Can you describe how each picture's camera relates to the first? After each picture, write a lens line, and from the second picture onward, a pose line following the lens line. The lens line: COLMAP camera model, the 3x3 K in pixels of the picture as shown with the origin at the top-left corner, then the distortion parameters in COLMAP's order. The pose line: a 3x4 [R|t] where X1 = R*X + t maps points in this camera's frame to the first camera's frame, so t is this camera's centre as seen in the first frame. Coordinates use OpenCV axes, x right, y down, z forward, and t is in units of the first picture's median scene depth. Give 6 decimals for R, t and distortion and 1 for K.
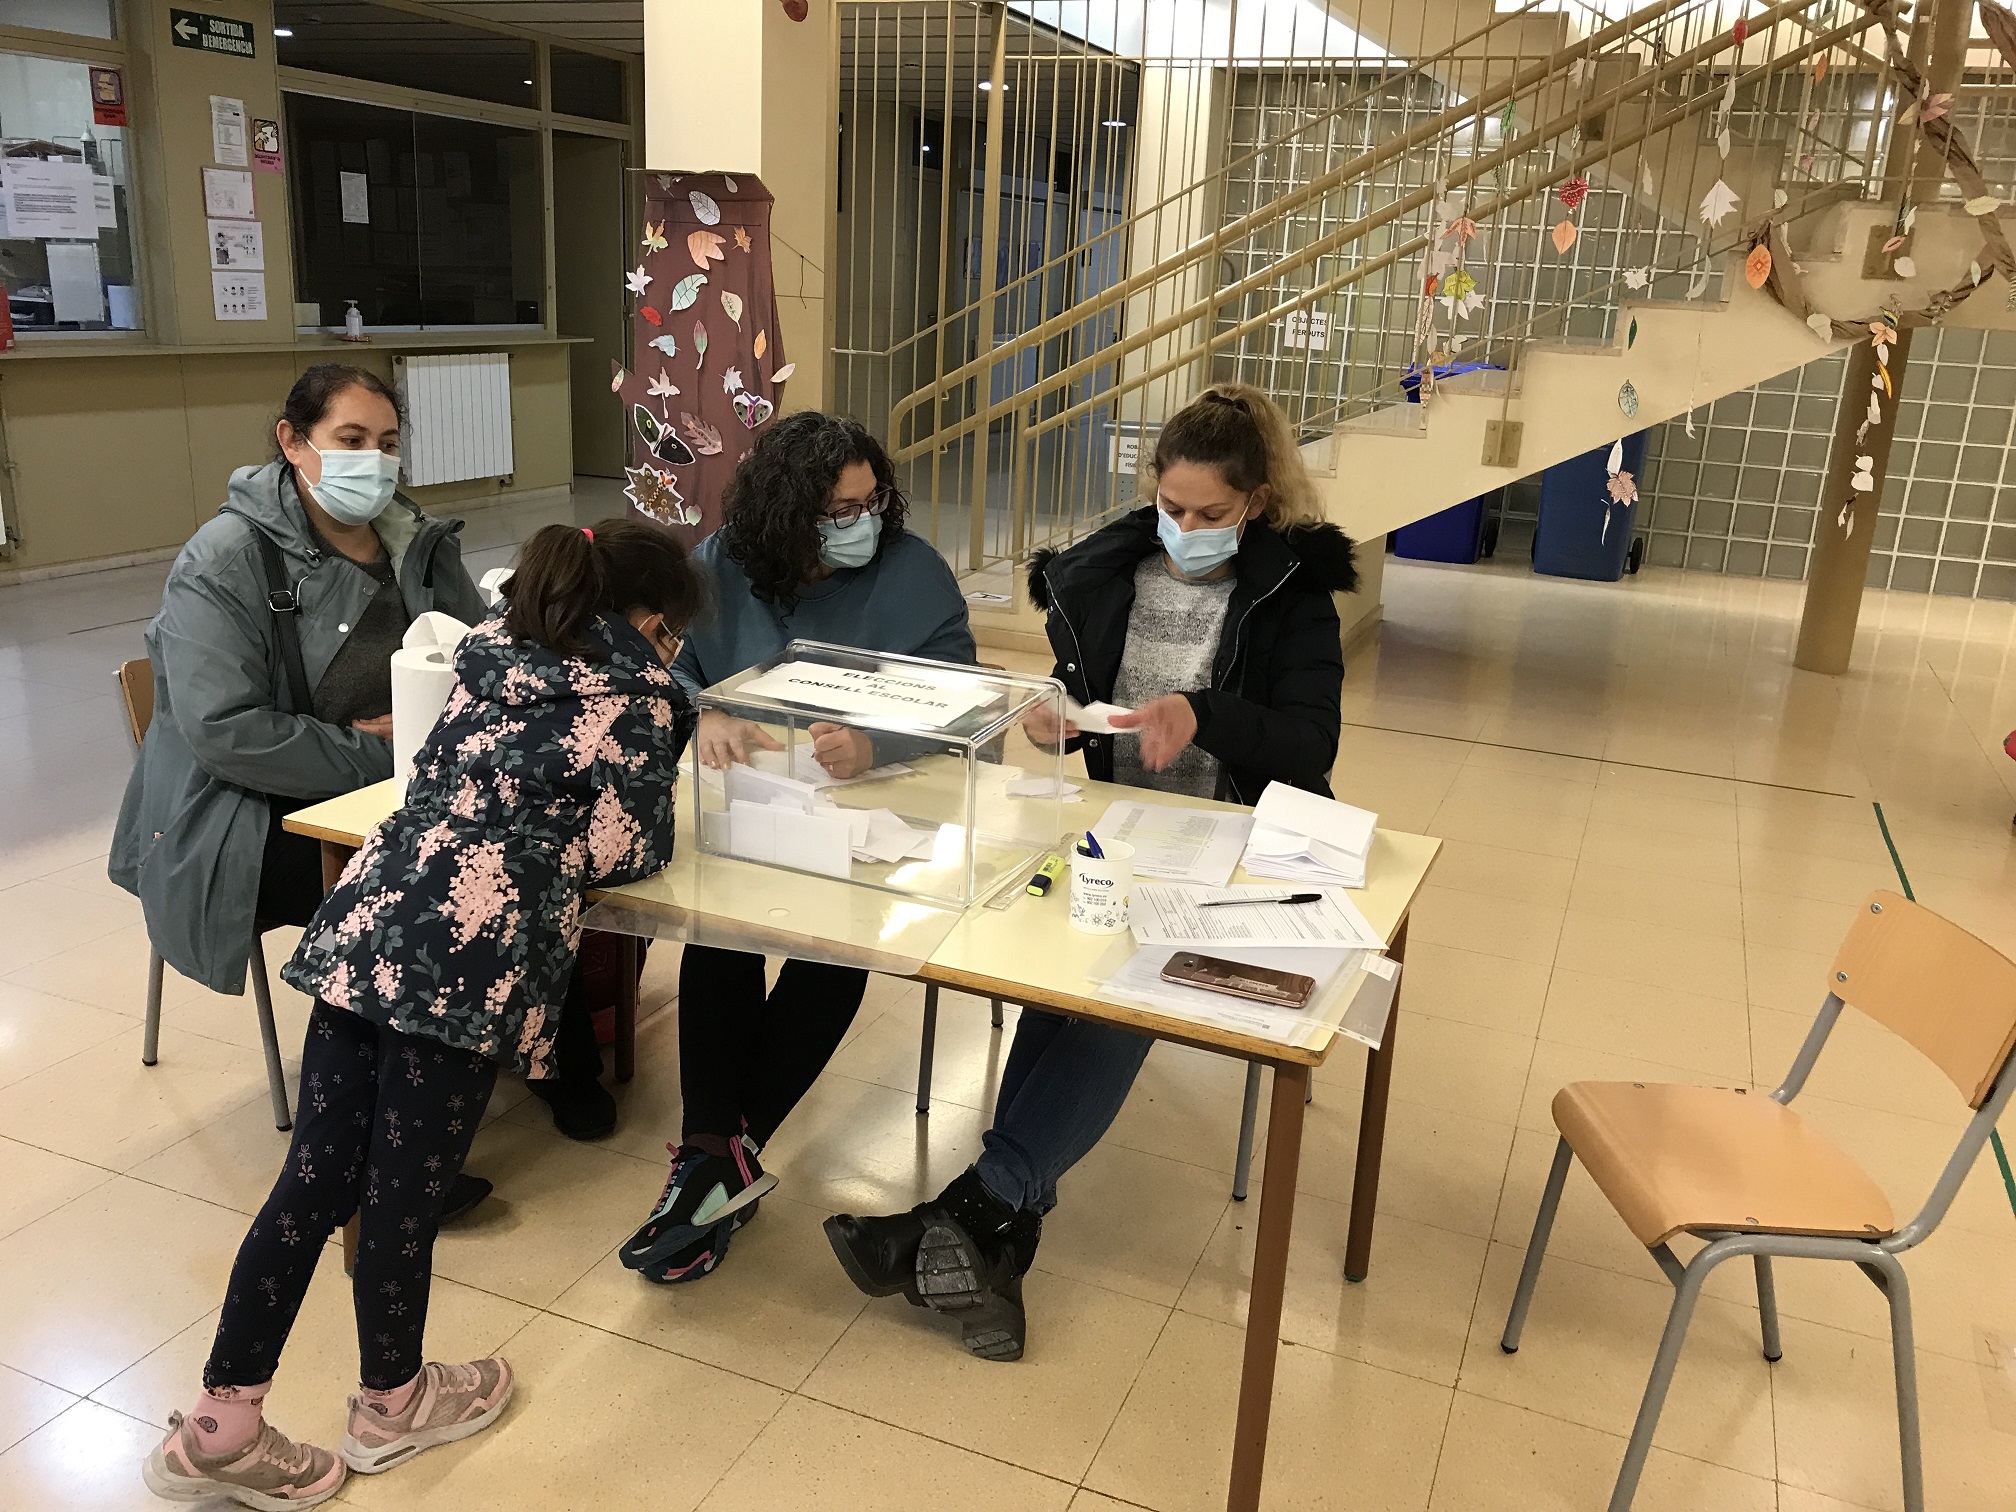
lens RADIAL K [[1652.1, 0, 1005.6], [0, 1652.1, 748.4], [0, 0, 1]] dist [0.049354, -0.041207]
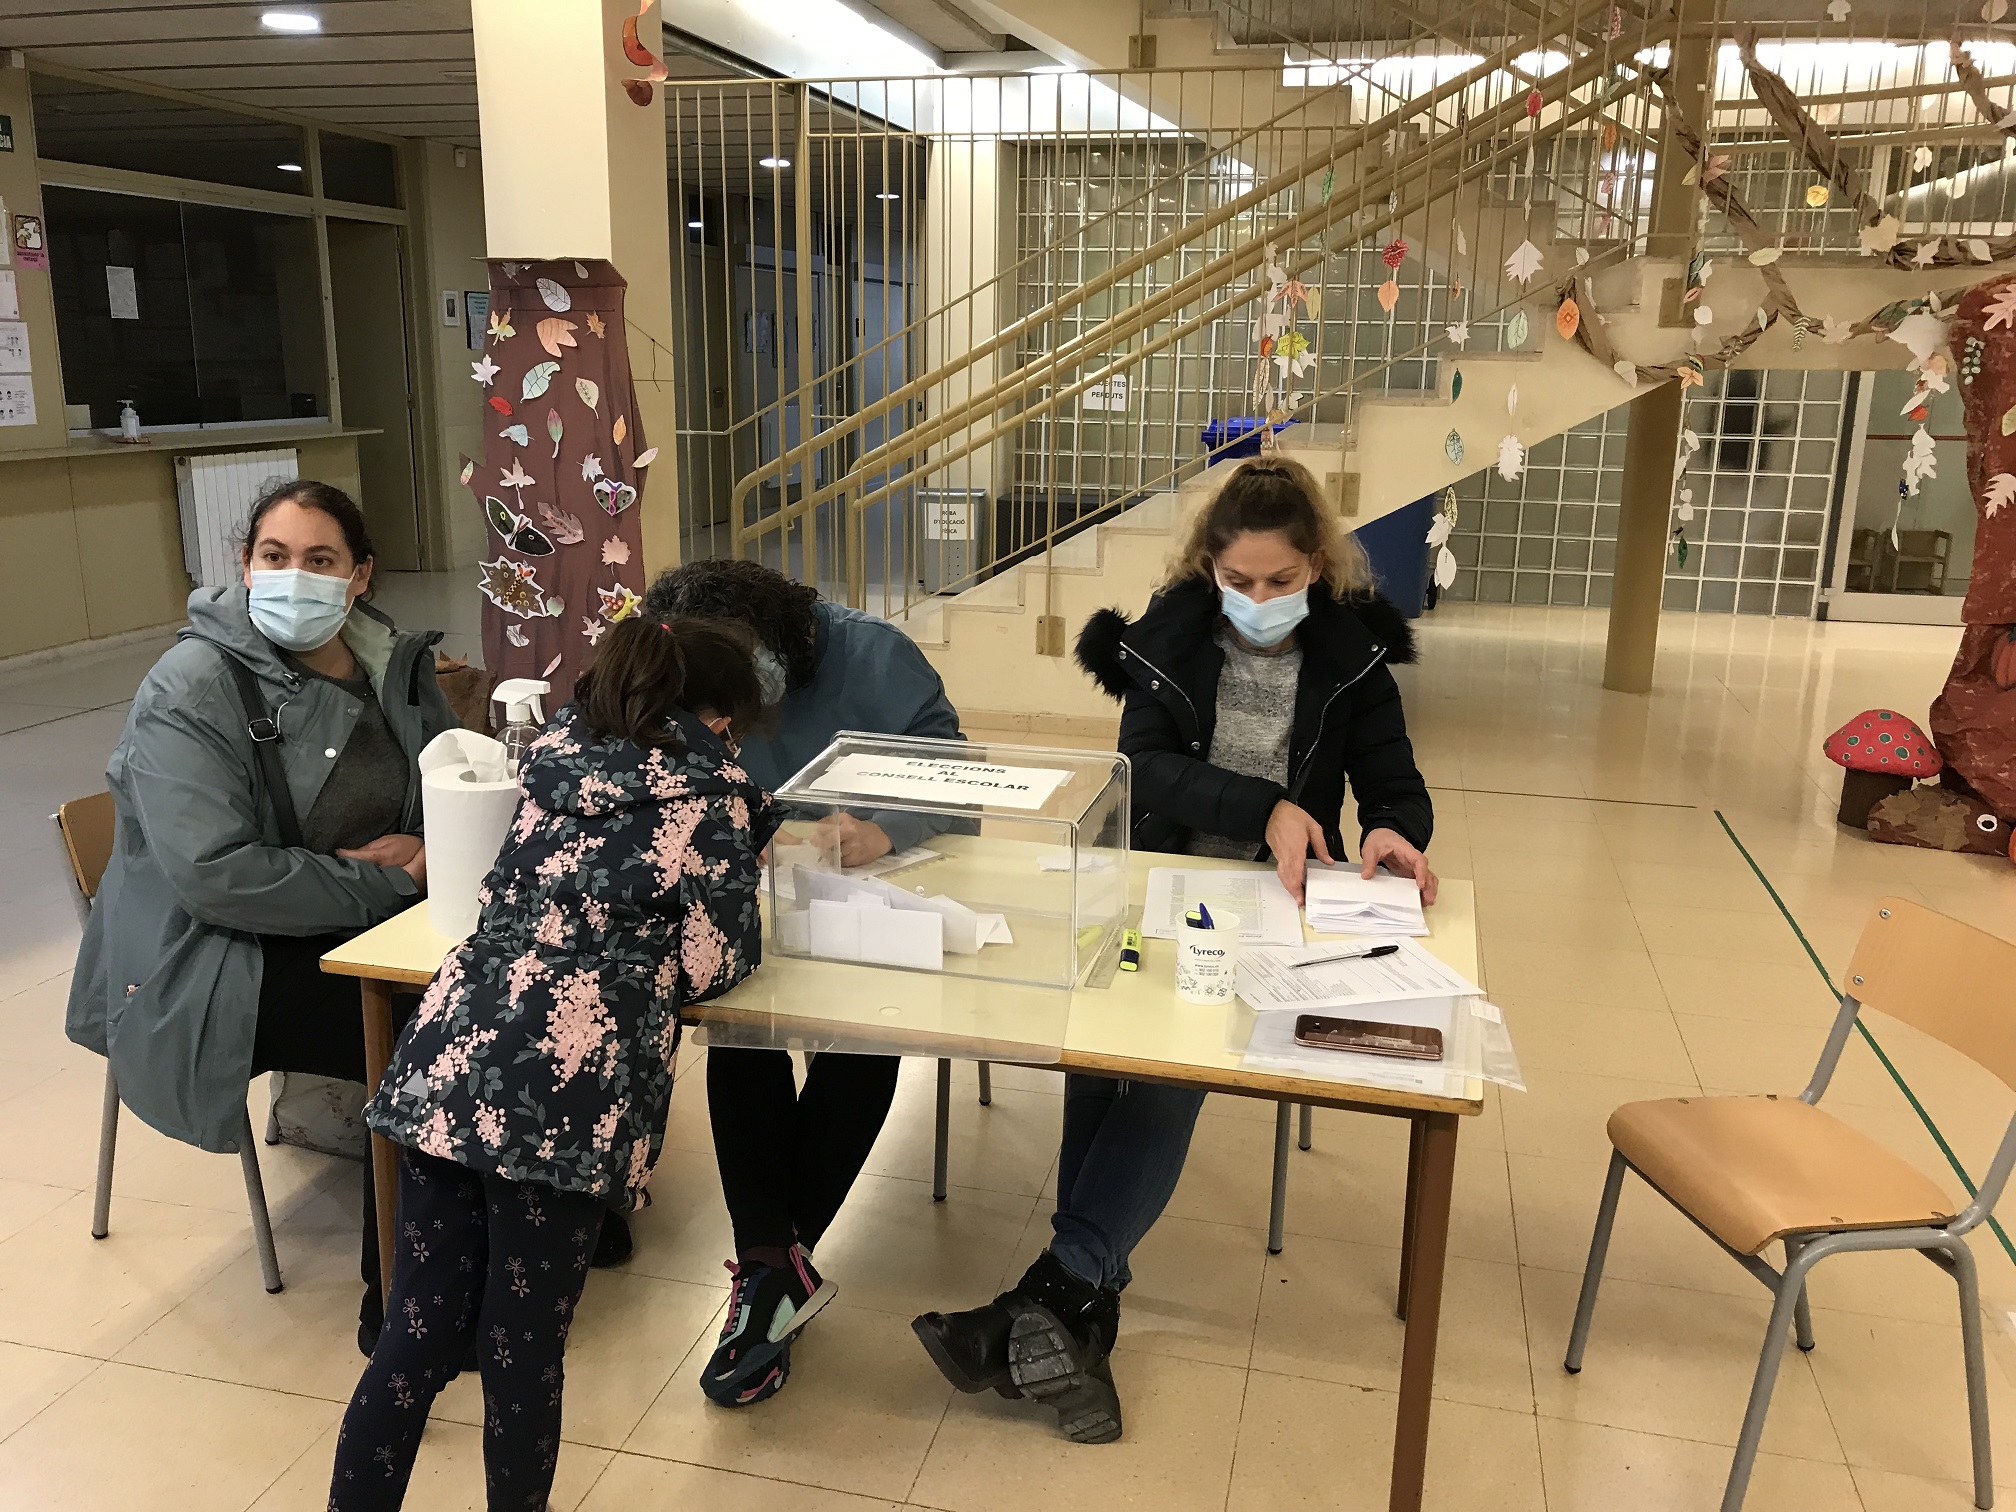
lens RADIAL K [[1641.8, 0, 1008.2], [0, 1641.8, 760.7], [0, 0, 1]] dist [0.048679, -0.037315]
pose [[0.987733, -0.071597, 0.138769, -0.147814], [0.075563, 0.996863, -0.023525, -0.016485], [-0.136649, 0.033722, 0.990045, 0.014693]]
